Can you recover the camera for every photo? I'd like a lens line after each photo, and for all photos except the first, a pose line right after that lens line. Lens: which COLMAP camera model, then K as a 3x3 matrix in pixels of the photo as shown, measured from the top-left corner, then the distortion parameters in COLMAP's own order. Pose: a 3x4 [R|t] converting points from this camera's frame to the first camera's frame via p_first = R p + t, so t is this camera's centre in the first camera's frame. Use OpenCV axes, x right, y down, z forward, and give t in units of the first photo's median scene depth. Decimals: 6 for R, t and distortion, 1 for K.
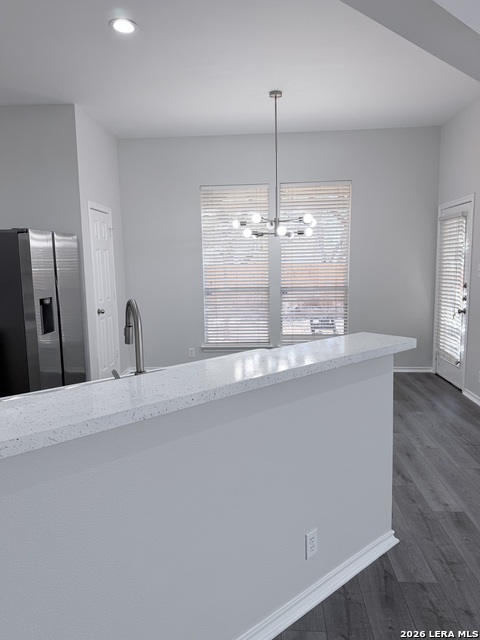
lens RADIAL K [[446.5, 0, 240.0], [0, 446.5, 320.0], [0, 0, 1]] dist [0.058737, -0.002074]
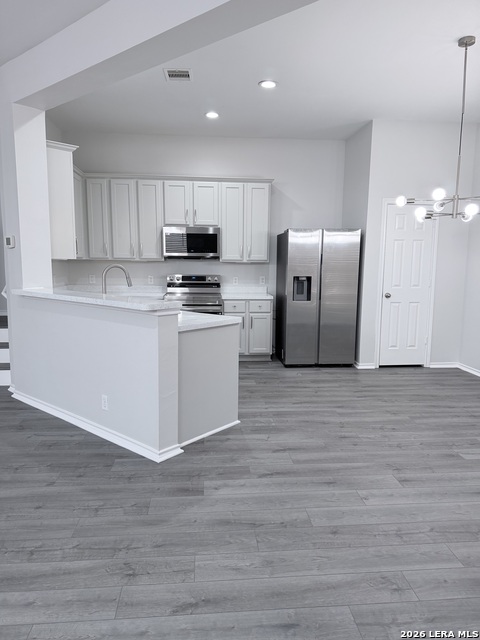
lens RADIAL K [[436.0, 0, 240.0], [0, 436.0, 320.0], [0, 0, 1]] dist [0.097270, 0.000086]
pose [[0.146402, 0.132112, -0.980364, 0.870425], [-0.140812, 0.983733, 0.111538, -0.037225], [0.979152, 0.121718, 0.162624, 0.558914]]
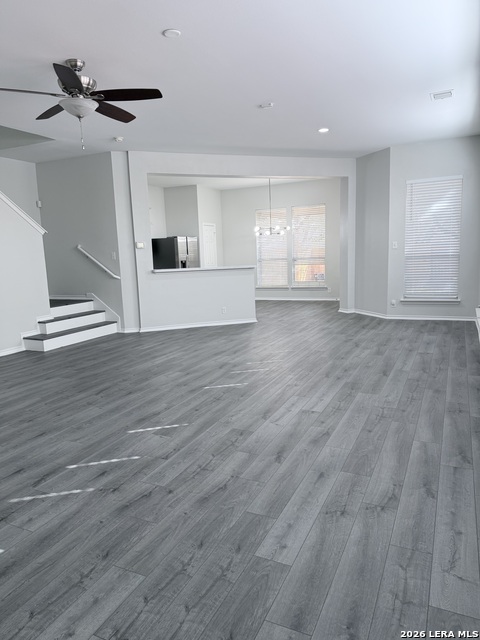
lens RADIAL K [[446.5, 0, 240.0], [0, 446.5, 320.0], [0, 0, 1]] dist [0.058737, -0.002074]
pose [[0.928095, 0.039207, -0.370273, 0.842121], [-0.026086, 0.998844, 0.040378, 0.176752], [0.371428, -0.027816, 0.928045, -1.292592]]
